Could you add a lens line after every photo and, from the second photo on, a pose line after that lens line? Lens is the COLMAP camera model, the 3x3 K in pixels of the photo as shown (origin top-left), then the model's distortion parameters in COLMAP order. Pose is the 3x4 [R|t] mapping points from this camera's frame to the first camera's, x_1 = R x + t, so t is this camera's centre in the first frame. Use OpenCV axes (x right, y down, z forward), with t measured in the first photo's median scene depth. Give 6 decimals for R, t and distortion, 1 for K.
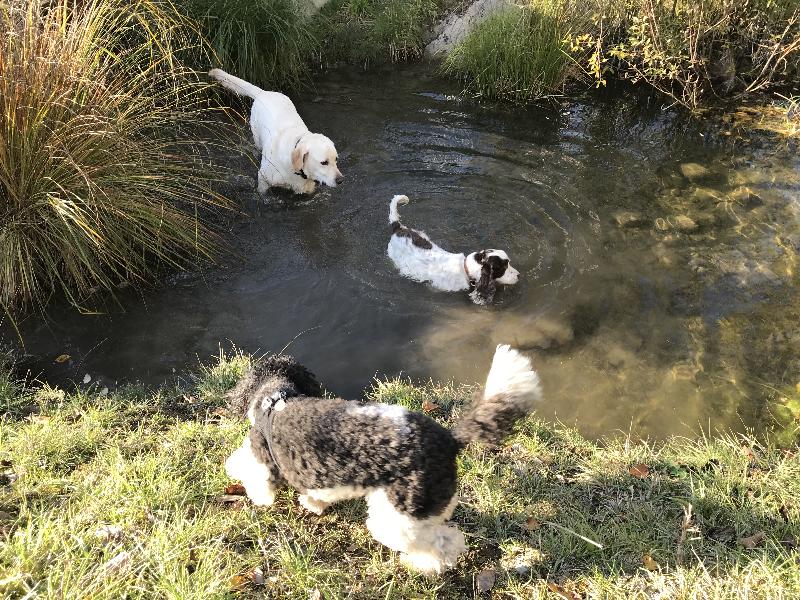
lens RADIAL K [[660.5, 0, 398.4], [0, 660.5, 295.2], [0, 0, 1]] dist [0.001388, 0.003223]
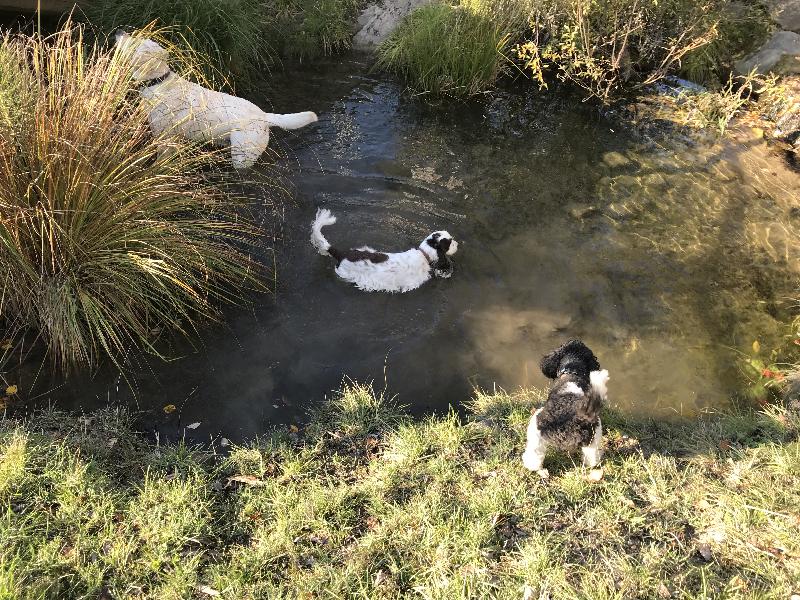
lens RADIAL K [[645.1, 0, 402.0], [0, 645.1, 310.6], [0, 0, 1]] dist [0.006311, 0.003907]
pose [[0.964934, -0.112639, 0.237097, -0.311655], [0.085731, 0.988953, 0.120921, -0.126250], [-0.248098, -0.096354, 0.963931, -0.061846]]
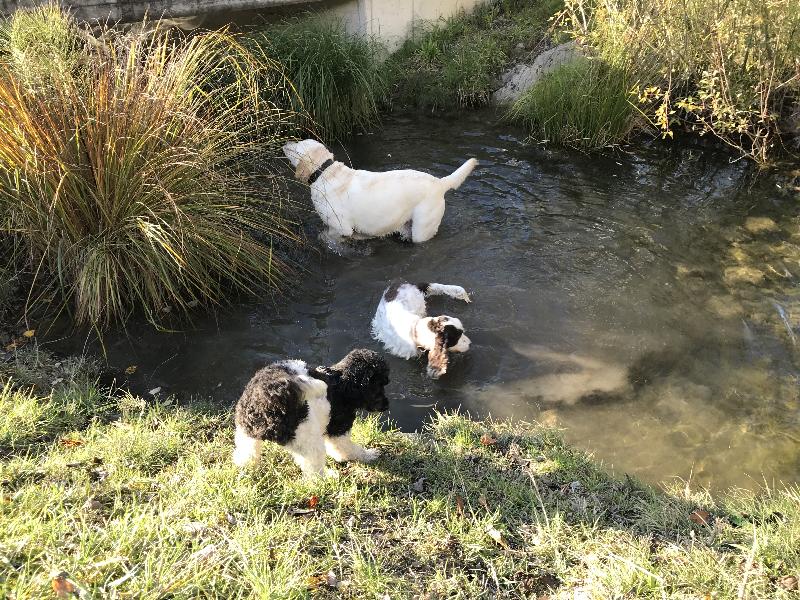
lens RADIAL K [[660.5, 0, 398.4], [0, 660.5, 295.2], [0, 0, 1]] dist [0.001388, 0.003223]
pose [[0.995517, 0.053967, -0.077671, -0.015317], [-0.058511, 0.996631, -0.057468, 0.007912], [0.074308, 0.061755, 0.995321, -0.026289]]
